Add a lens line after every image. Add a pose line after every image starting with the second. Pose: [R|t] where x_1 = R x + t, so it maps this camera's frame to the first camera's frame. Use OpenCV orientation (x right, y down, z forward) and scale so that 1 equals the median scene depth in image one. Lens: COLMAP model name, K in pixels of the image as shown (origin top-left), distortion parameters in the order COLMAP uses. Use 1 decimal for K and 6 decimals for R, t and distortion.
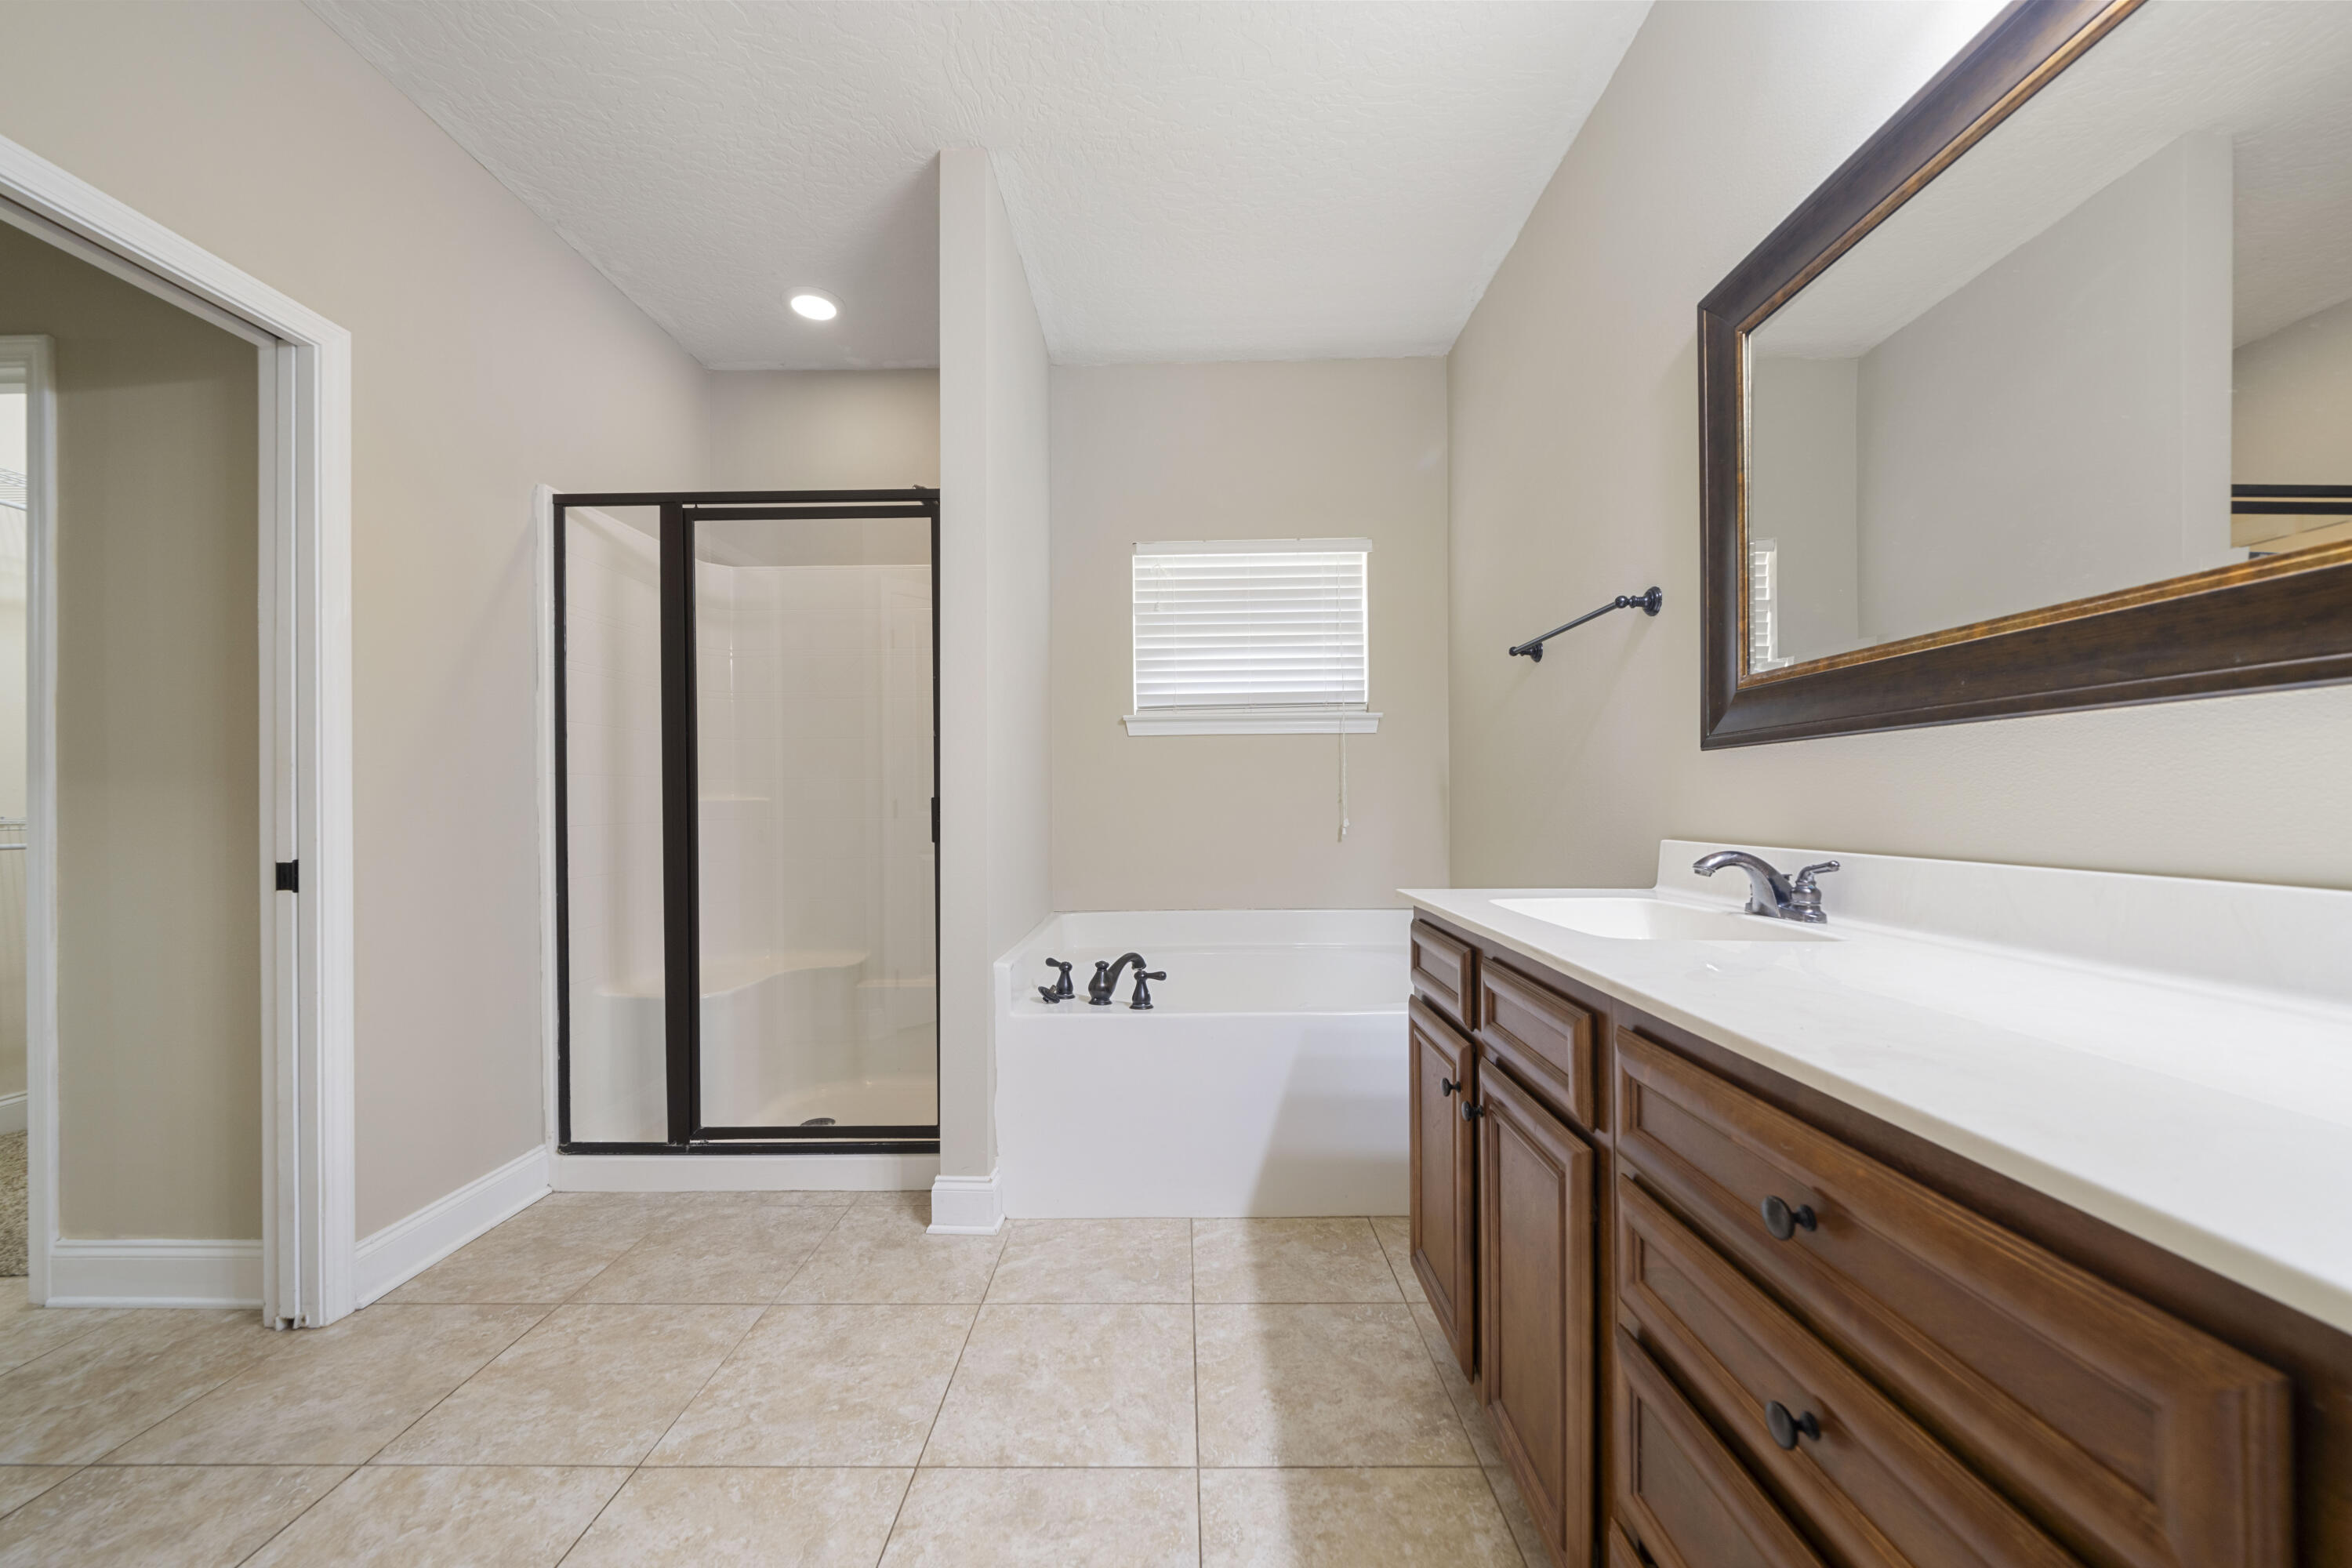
lens RADIAL K [[862.3, 0, 1175.3], [0, 862.3, 798.2], [0, 0, 1]] dist [-0.012956, 0.000016]
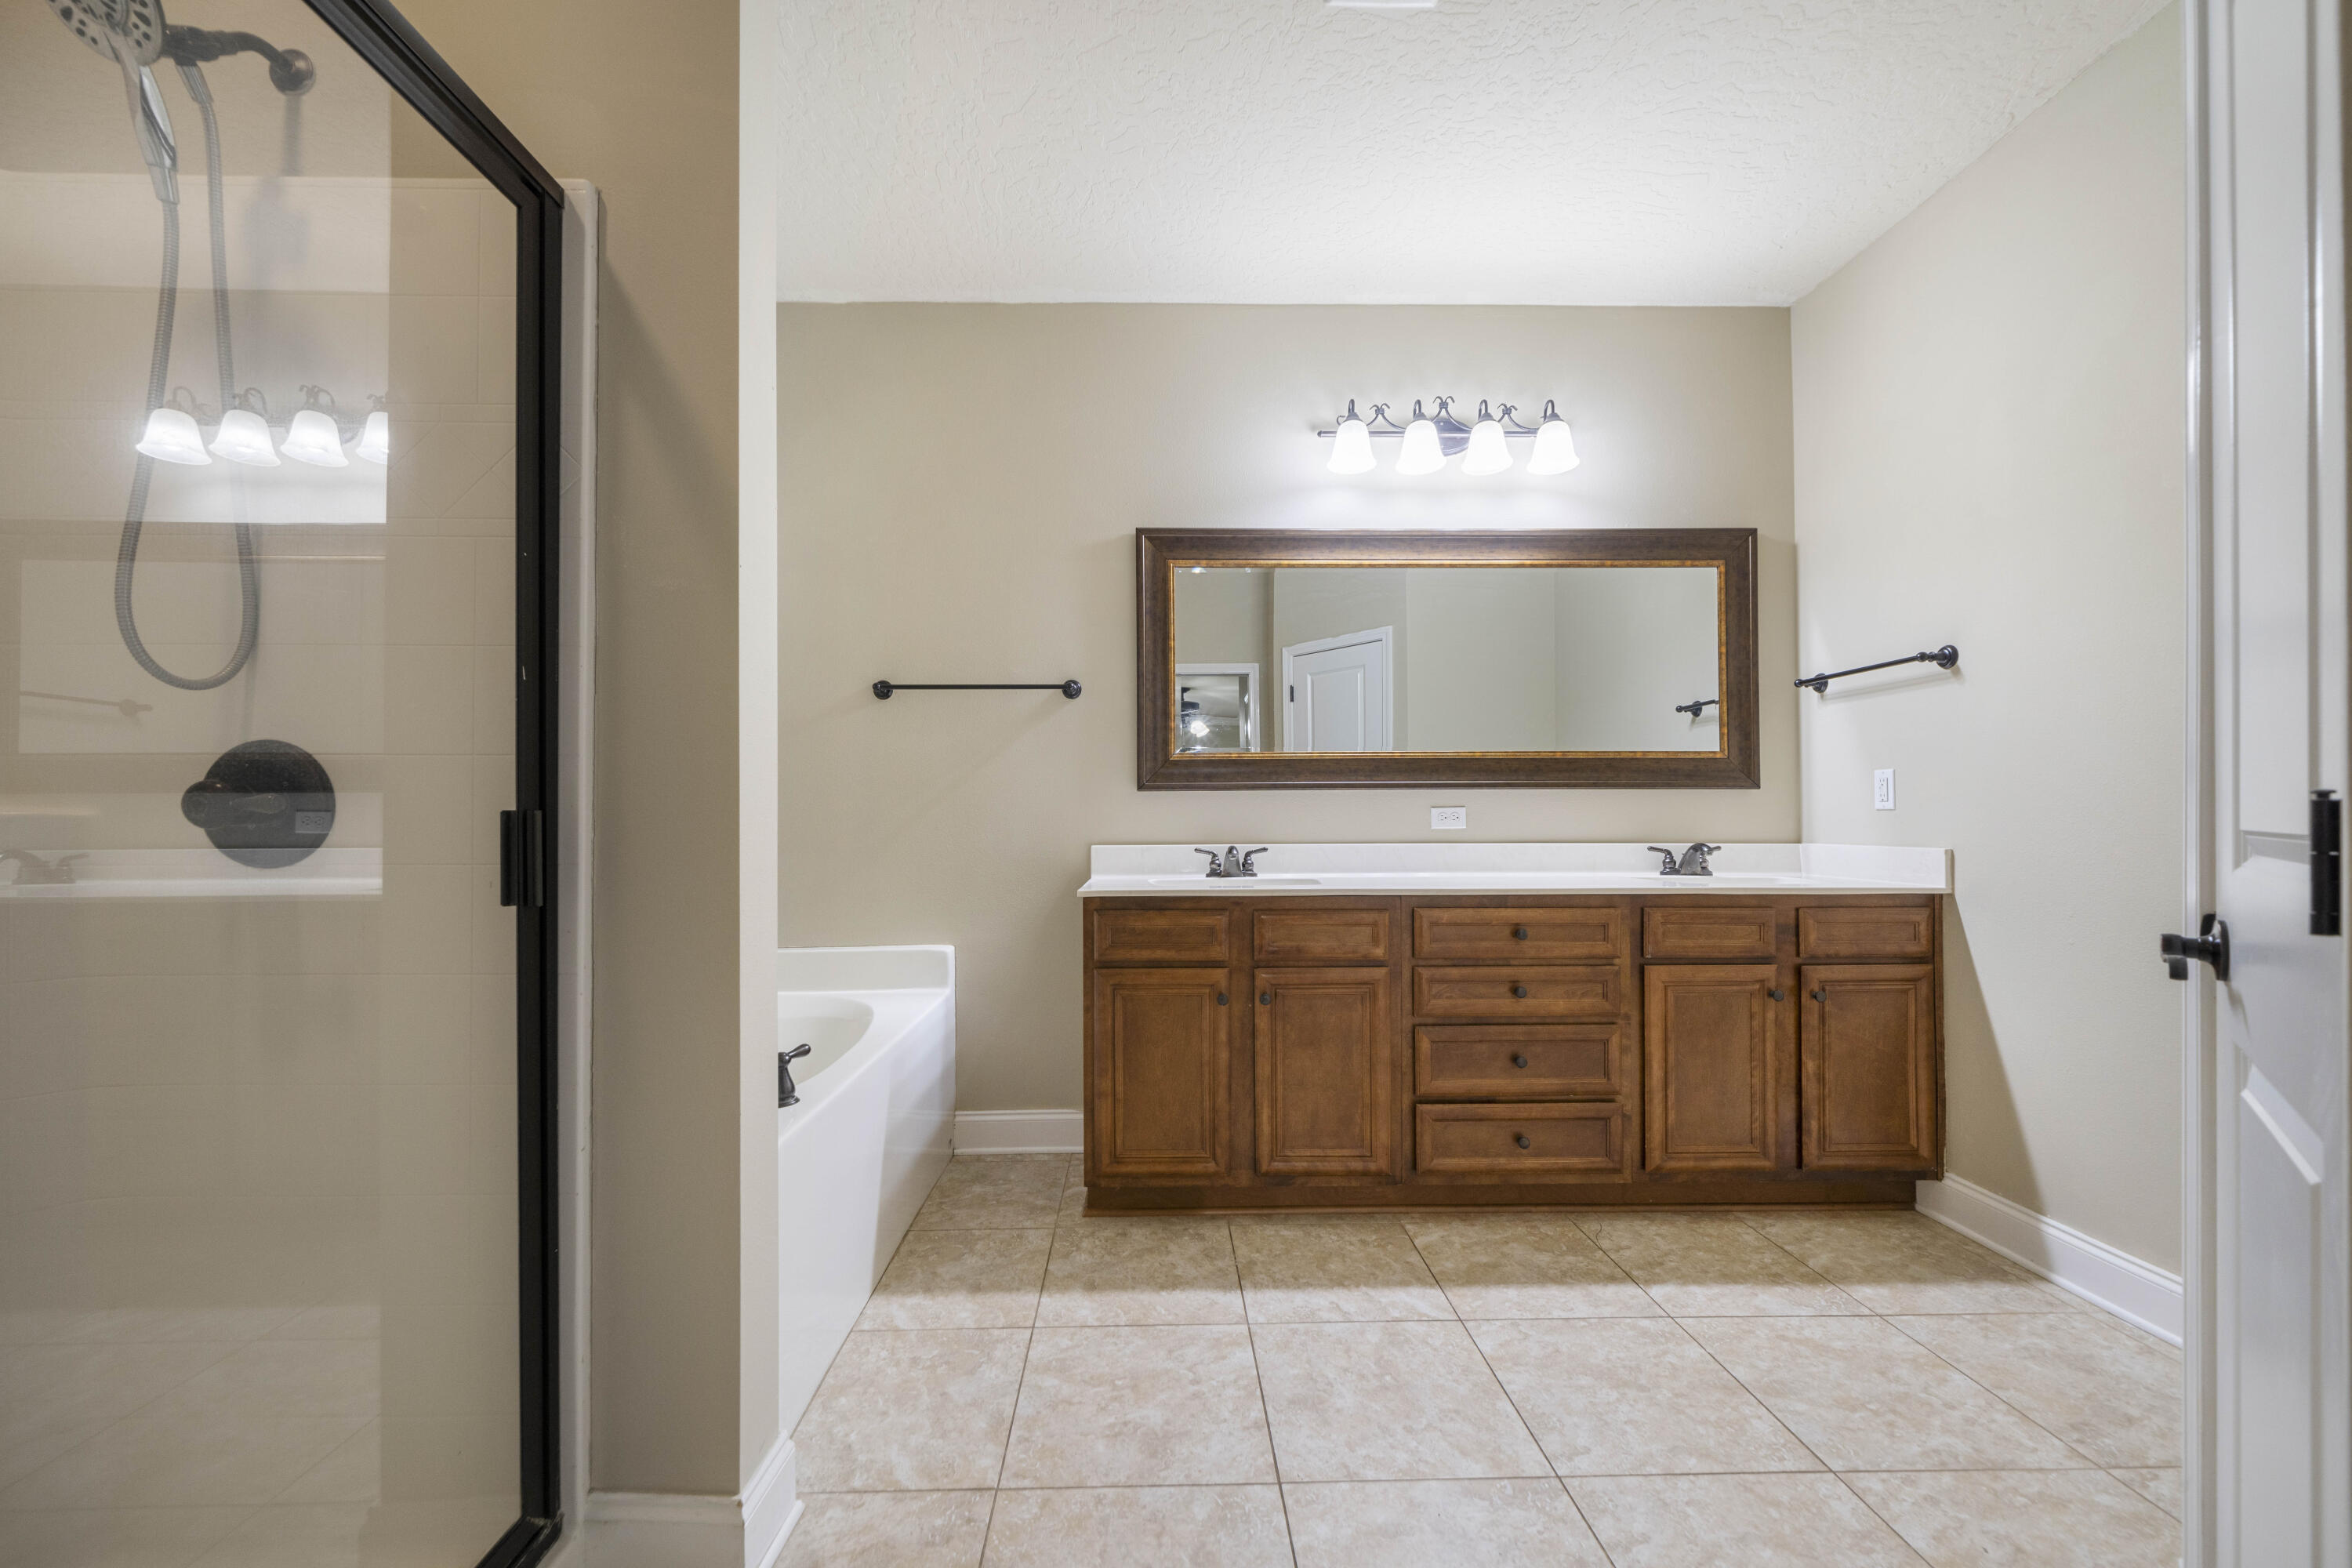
lens RADIAL K [[885.3, 0, 1171.6], [0, 885.3, 817.8], [0, 0, 1]] dist [-0.002669, -0.000192]
pose [[-0.031366, 0.006831, 0.999485, -1.212293], [0.000581, 0.999977, -0.006816, 0.009790], [-0.999508, 0.000367, -0.031369, 1.048771]]
